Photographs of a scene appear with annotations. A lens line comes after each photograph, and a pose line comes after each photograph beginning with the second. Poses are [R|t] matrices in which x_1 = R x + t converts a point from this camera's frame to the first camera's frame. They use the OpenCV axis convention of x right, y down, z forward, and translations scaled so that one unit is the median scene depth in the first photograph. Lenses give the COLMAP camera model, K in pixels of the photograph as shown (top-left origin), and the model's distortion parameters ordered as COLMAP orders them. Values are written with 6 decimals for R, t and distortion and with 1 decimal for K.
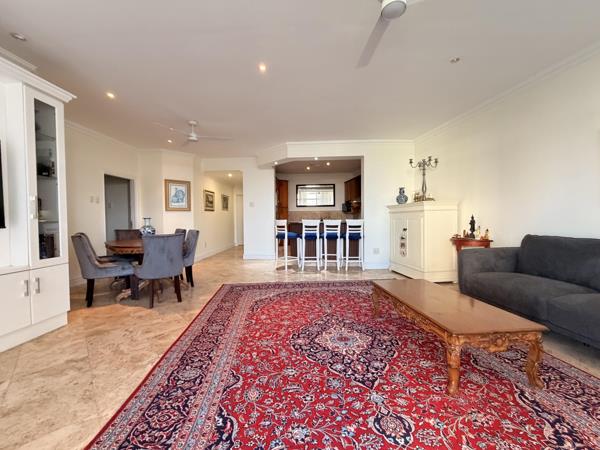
lens RADIAL K [[239.4, 0, 298.1], [0, 239.4, 225.6], [0, 0, 1]] dist [-0.000417, 0.000322]
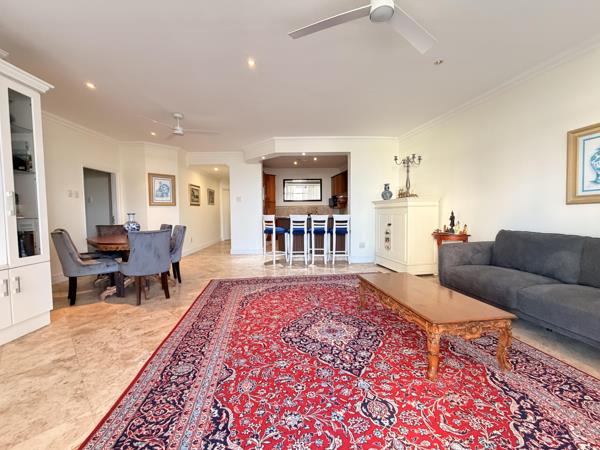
lens RADIAL K [[239.4, 0, 298.2], [0, 239.4, 225.5], [0, 0, 1]] dist [-0.000417, 0.000322]
pose [[0.998356, -0.002105, 0.057281, -0.013178], [0.000662, 0.999682, 0.025193, -0.010328], [-0.057316, -0.025114, 0.998040, -0.018887]]
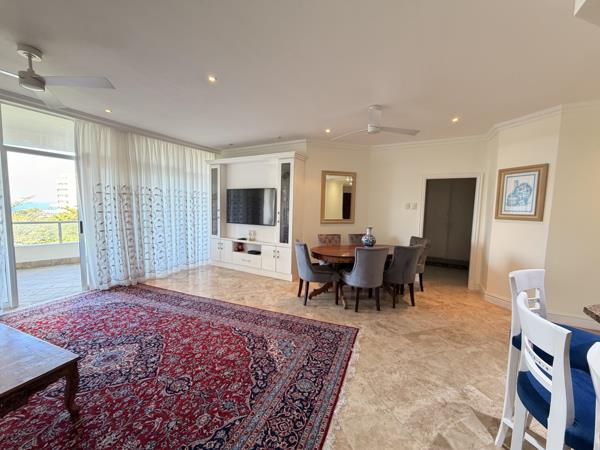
lens RADIAL K [[239.4, 0, 298.2], [0, 239.4, 225.9], [0, 0, 1]] dist [-0.000417, 0.000322]
pose [[-0.441971, 0.076828, -0.893733, 0.601793], [-0.041878, 0.993472, 0.106111, -0.199942], [0.896051, 0.084326, -0.435869, 1.805654]]
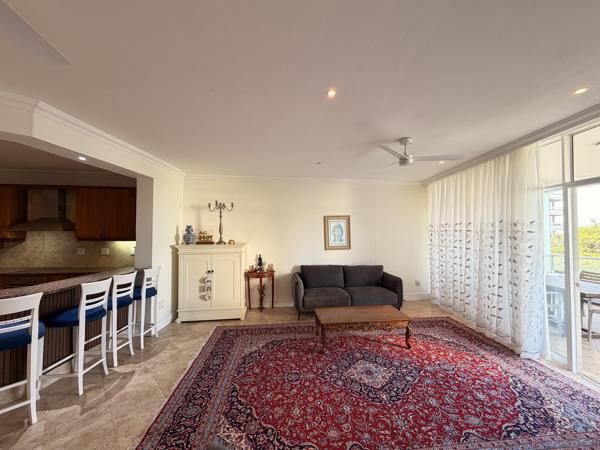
lens RADIAL K [[239.4, 0, 297.8], [0, 239.4, 225.5], [0, 0, 1]] dist [-0.000417, 0.000322]
pose [[-0.005896, 0.034763, 0.999378, -0.915835], [0.030931, 0.998924, -0.034564, -0.219348], [-0.999504, 0.030708, -0.006965, 1.149226]]
